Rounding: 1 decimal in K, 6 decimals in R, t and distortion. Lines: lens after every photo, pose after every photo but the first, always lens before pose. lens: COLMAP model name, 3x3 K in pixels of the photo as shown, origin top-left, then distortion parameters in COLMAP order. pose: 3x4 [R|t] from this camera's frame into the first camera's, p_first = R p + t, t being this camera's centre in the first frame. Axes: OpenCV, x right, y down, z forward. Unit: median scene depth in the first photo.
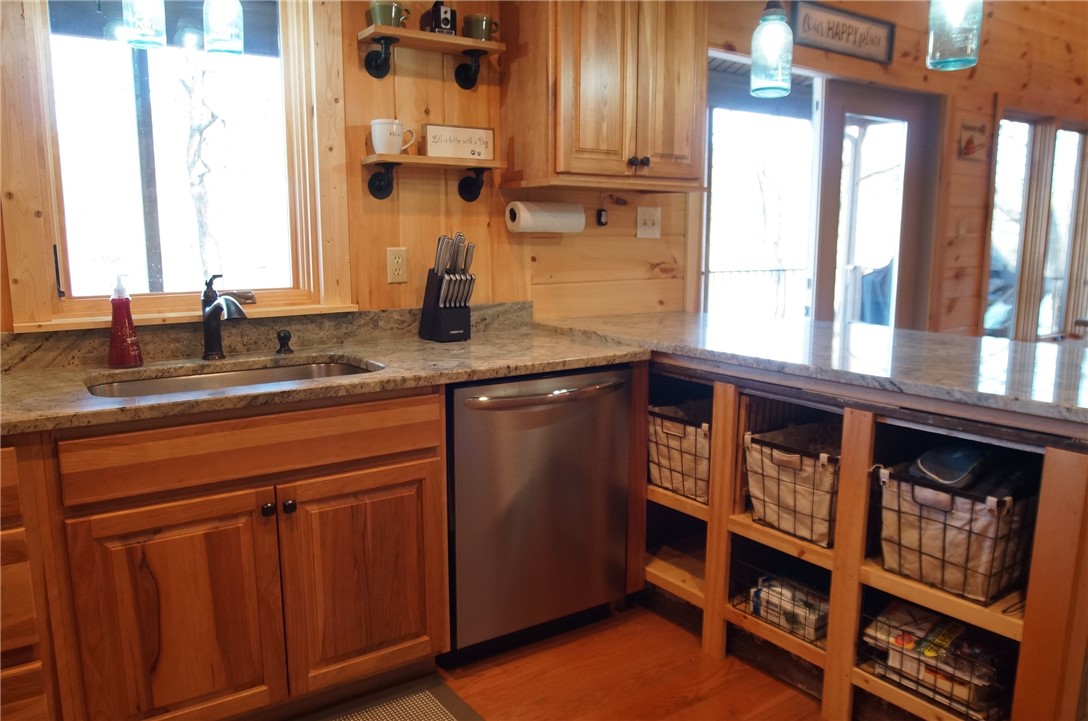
lens RADIAL K [[806.8, 0, 540.6], [0, 806.8, 375.2], [0, 0, 1]] dist [-0.077748, 0.038772]
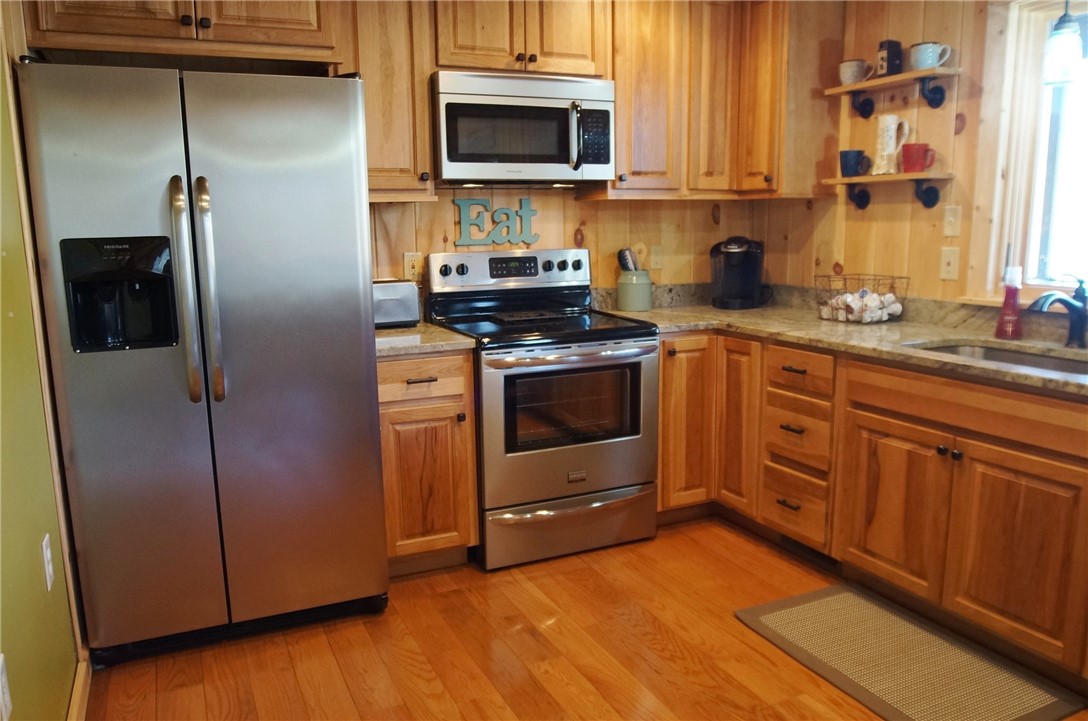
lens RADIAL K [[806.8, 0, 540.6], [0, 806.8, 375.2], [0, 0, 1]] dist [-0.077748, 0.038772]
pose [[-0.163705, 0.183520, -0.969289, 0.896494], [-0.157598, 0.965060, 0.209336, -0.106459], [0.973840, 0.187027, -0.129063, 0.445347]]
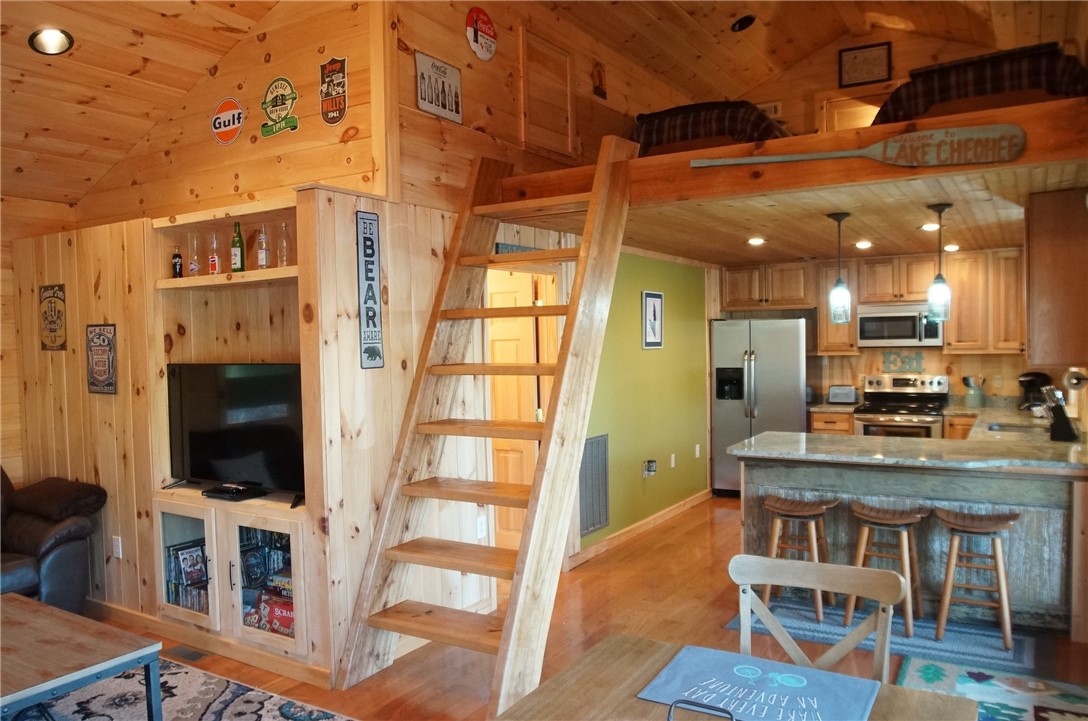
lens RADIAL K [[806.8, 0, 540.6], [0, 806.8, 375.2], [0, 0, 1]] dist [-0.077748, 0.038772]
pose [[-0.914938, 0.031790, -0.402339, 2.284234], [-0.053522, 0.978531, 0.199028, -0.649039], [0.400029, 0.203632, -0.893594, 2.777579]]
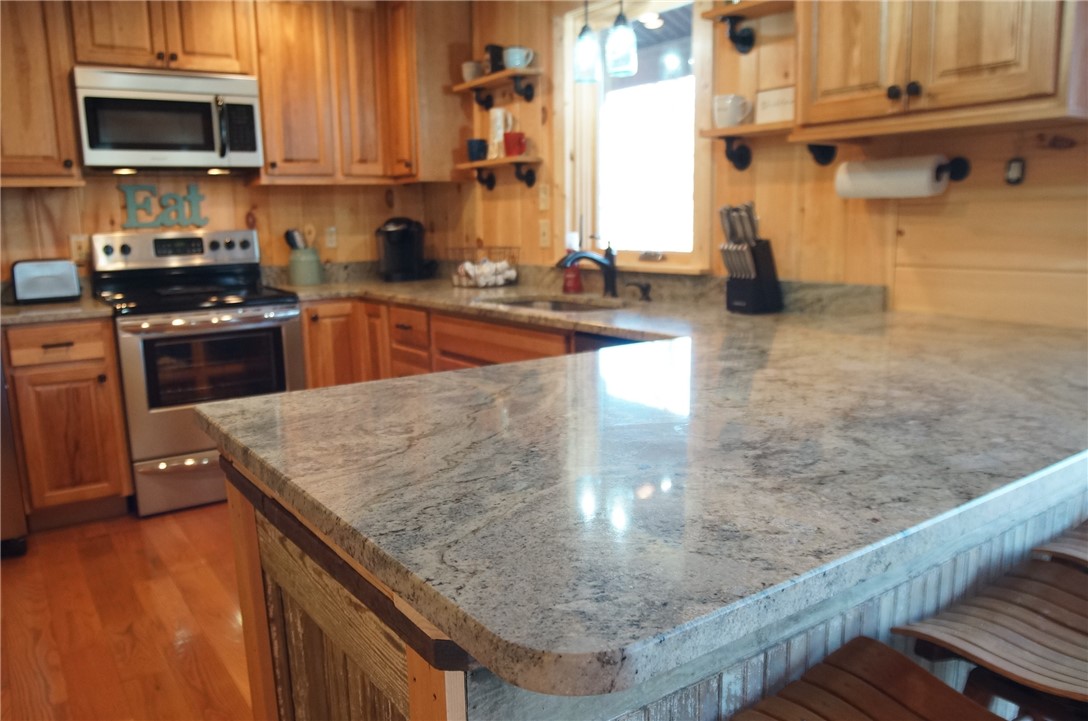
lens RADIAL K [[806.8, 0, 540.6], [0, 806.8, 375.2], [0, 0, 1]] dist [-0.077748, 0.038772]
pose [[0.013012, 0.186622, -0.982346, 1.094508], [-0.154947, 0.970938, 0.182402, -0.138474], [0.987837, 0.149838, 0.041551, 0.926356]]
